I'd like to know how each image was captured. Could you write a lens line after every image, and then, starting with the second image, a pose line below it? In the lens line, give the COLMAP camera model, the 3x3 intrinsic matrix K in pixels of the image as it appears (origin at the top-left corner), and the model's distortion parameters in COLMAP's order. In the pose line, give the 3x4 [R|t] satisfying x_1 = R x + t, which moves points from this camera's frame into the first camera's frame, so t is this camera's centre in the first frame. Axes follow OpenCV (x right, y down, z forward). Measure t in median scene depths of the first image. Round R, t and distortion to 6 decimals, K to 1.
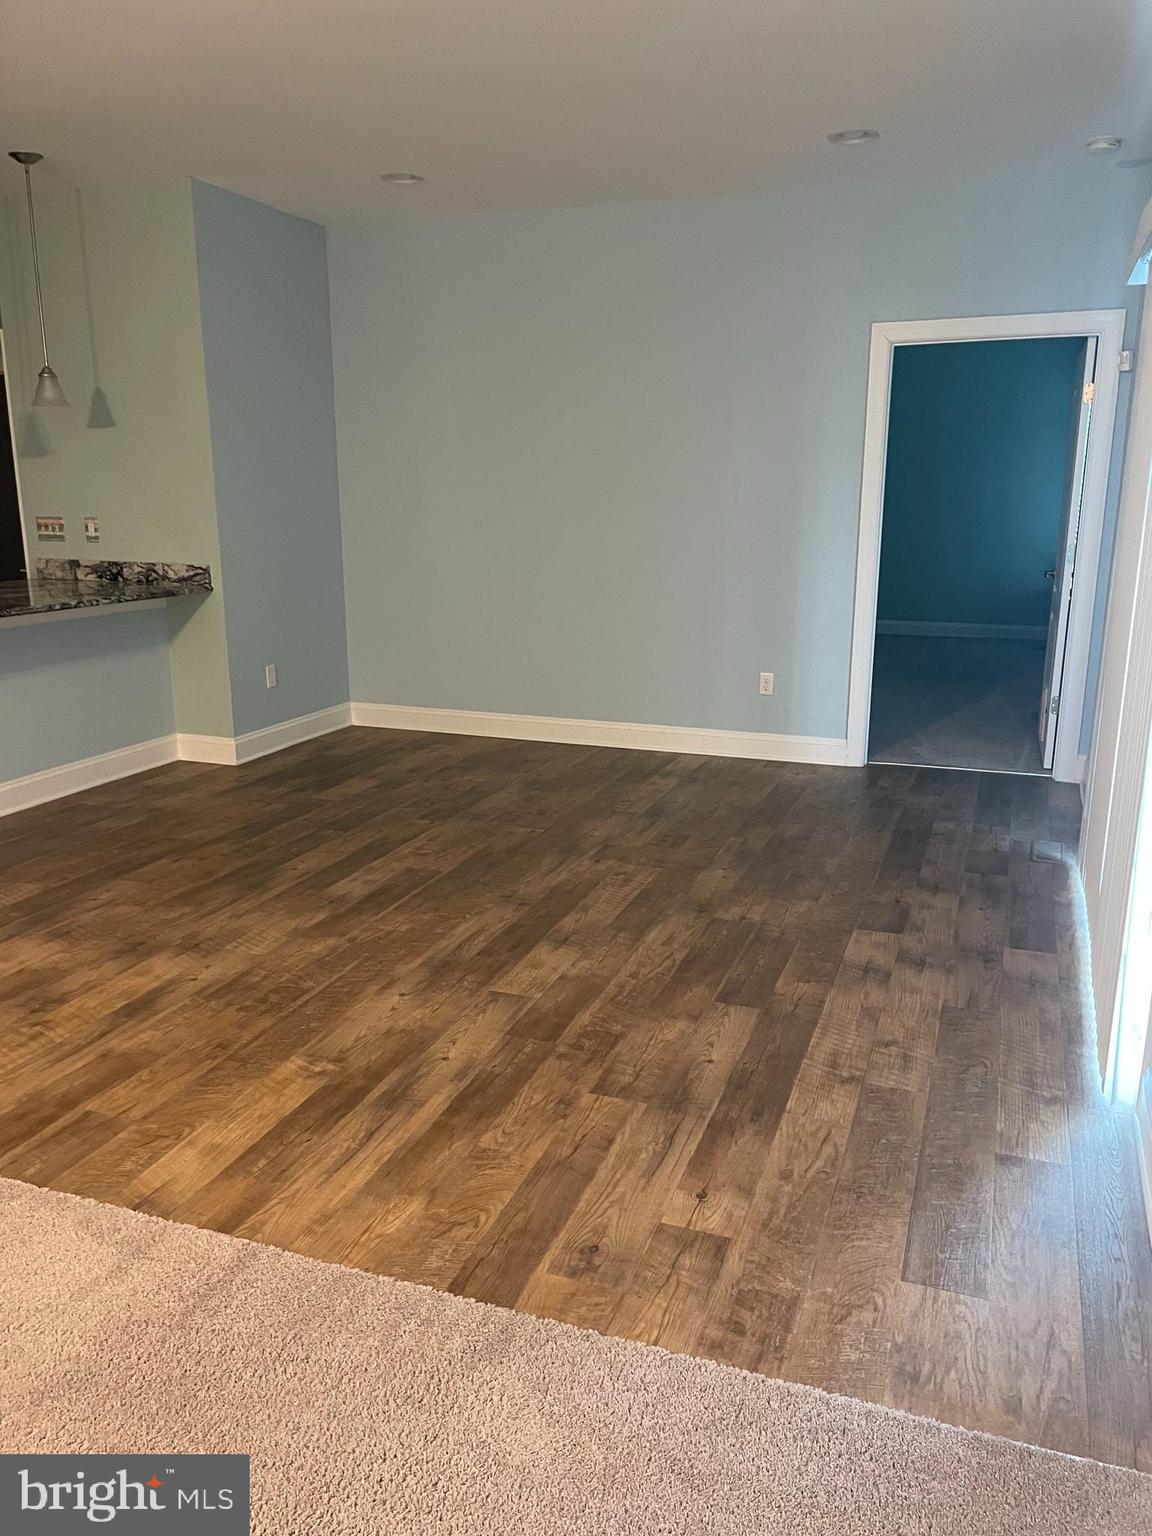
lens RADIAL K [[1163.1, 0, 576.0], [0, 1163.1, 768.0], [0, 0, 1]] dist [0.118542, -0.135668]
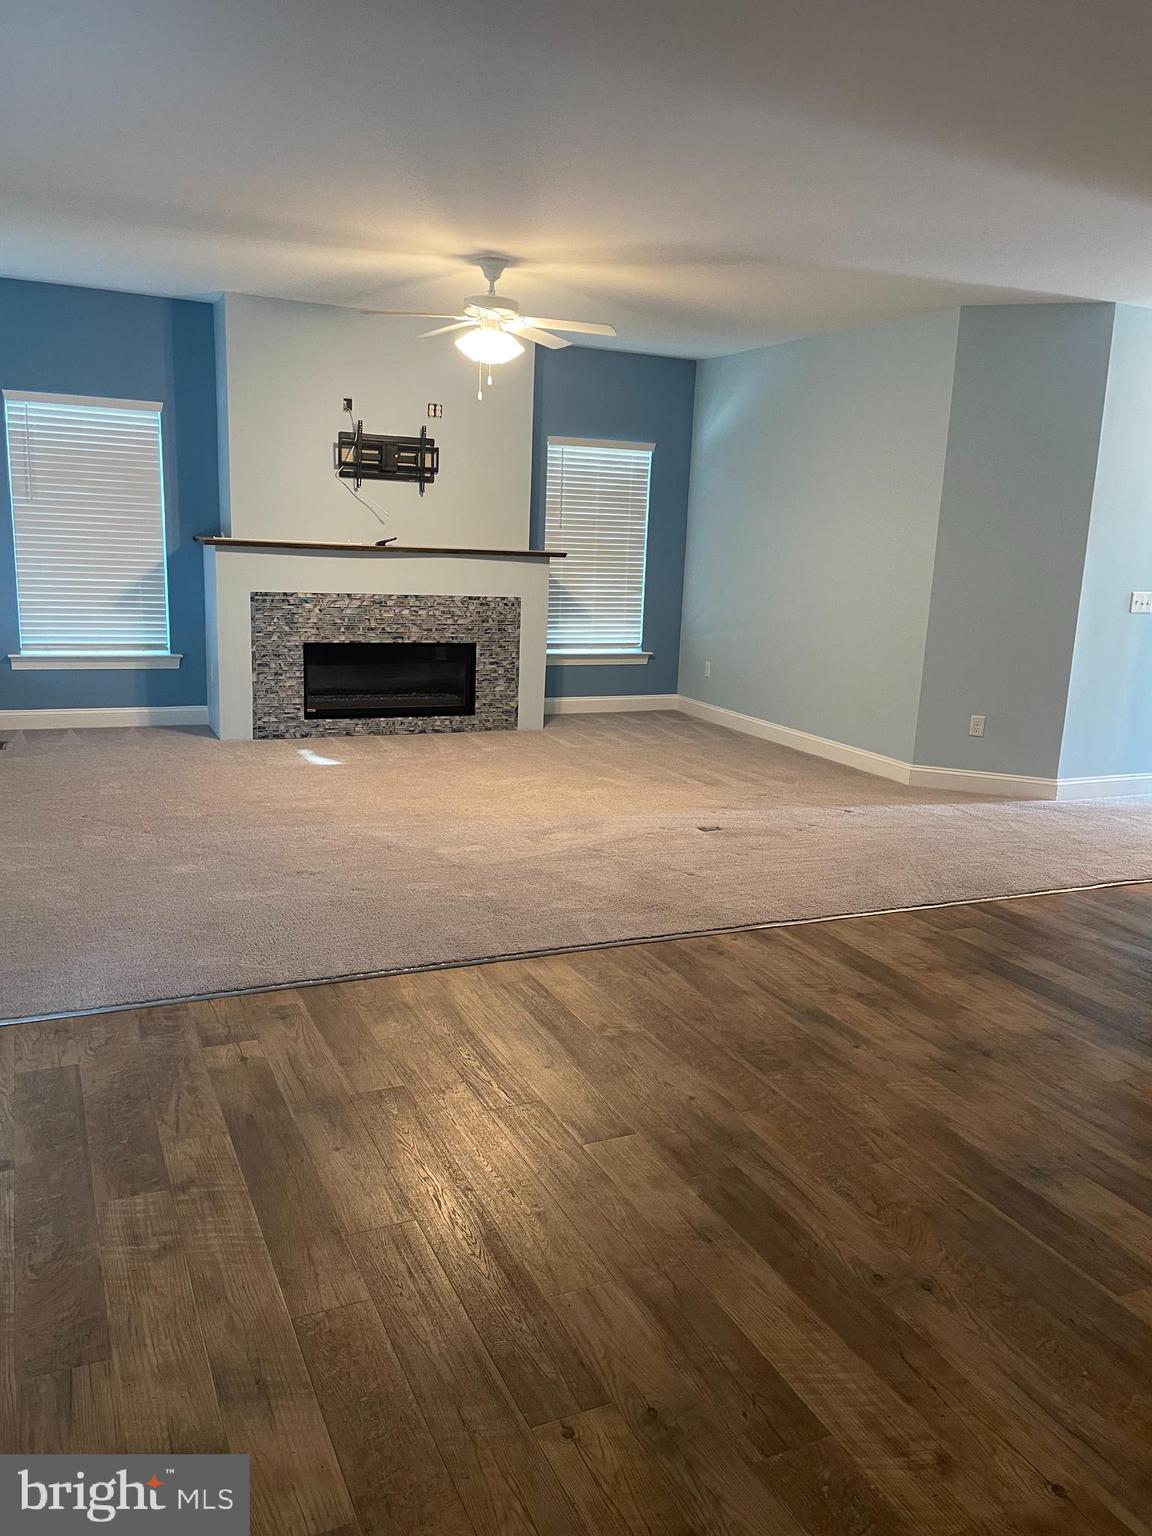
lens RADIAL K [[1163.1, 0, 576.0], [0, 1163.1, 768.0], [0, 0, 1]] dist [0.118542, -0.135668]
pose [[-0.701415, 0.110710, -0.704102, 0.599243], [-0.208709, 0.912660, 0.351415, -0.389175], [0.681511, 0.393440, -0.617047, 1.567506]]
